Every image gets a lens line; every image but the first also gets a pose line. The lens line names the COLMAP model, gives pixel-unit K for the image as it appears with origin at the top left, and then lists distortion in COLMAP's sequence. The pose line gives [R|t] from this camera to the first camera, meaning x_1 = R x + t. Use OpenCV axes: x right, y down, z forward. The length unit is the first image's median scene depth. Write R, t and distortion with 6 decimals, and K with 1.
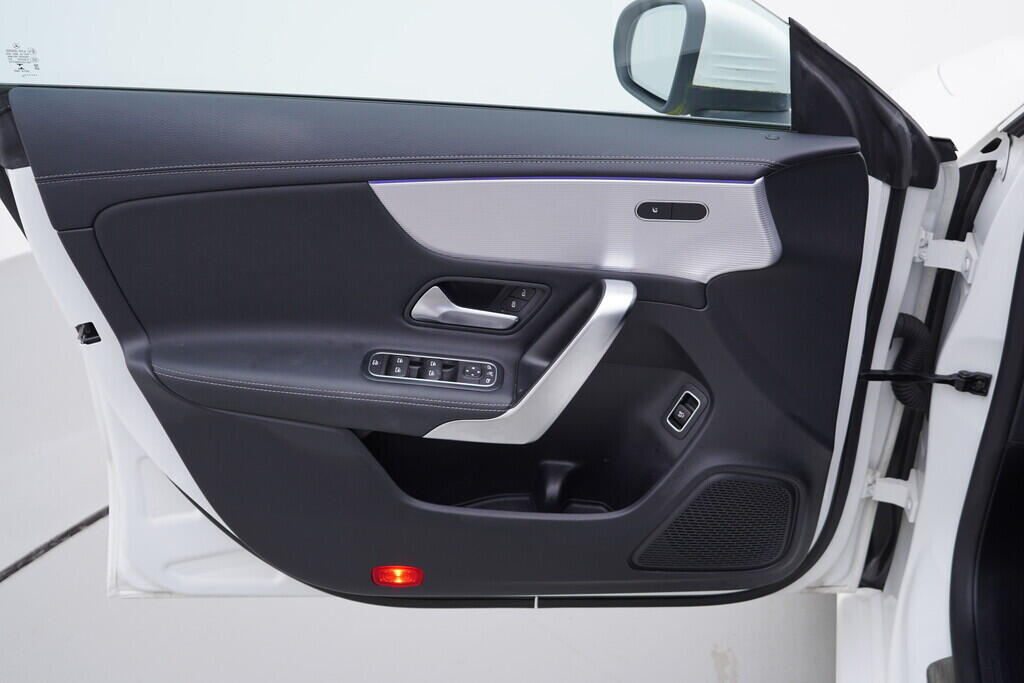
lens RADIAL K [[1050.0, 0, 513.3], [0, 1050.0, 341.9], [0, 0, 1]] dist [0.041144, 0.000000]
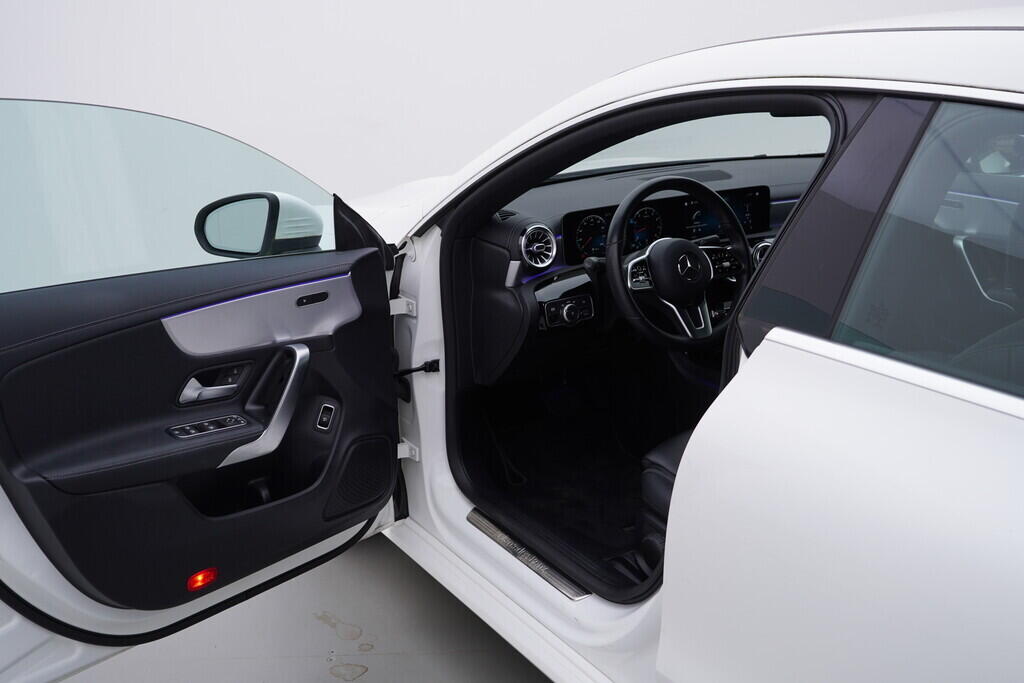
lens RADIAL K [[1050.0, 0, 511.6], [0, 1050.0, 341.6], [0, 0, 1]] dist [0.041144, 0.000000]
pose [[0.678234, -0.231978, 0.697270, -0.855688], [0.354931, 0.934259, -0.034418, 0.125327], [-0.643446, 0.270827, 0.715982, -0.499816]]
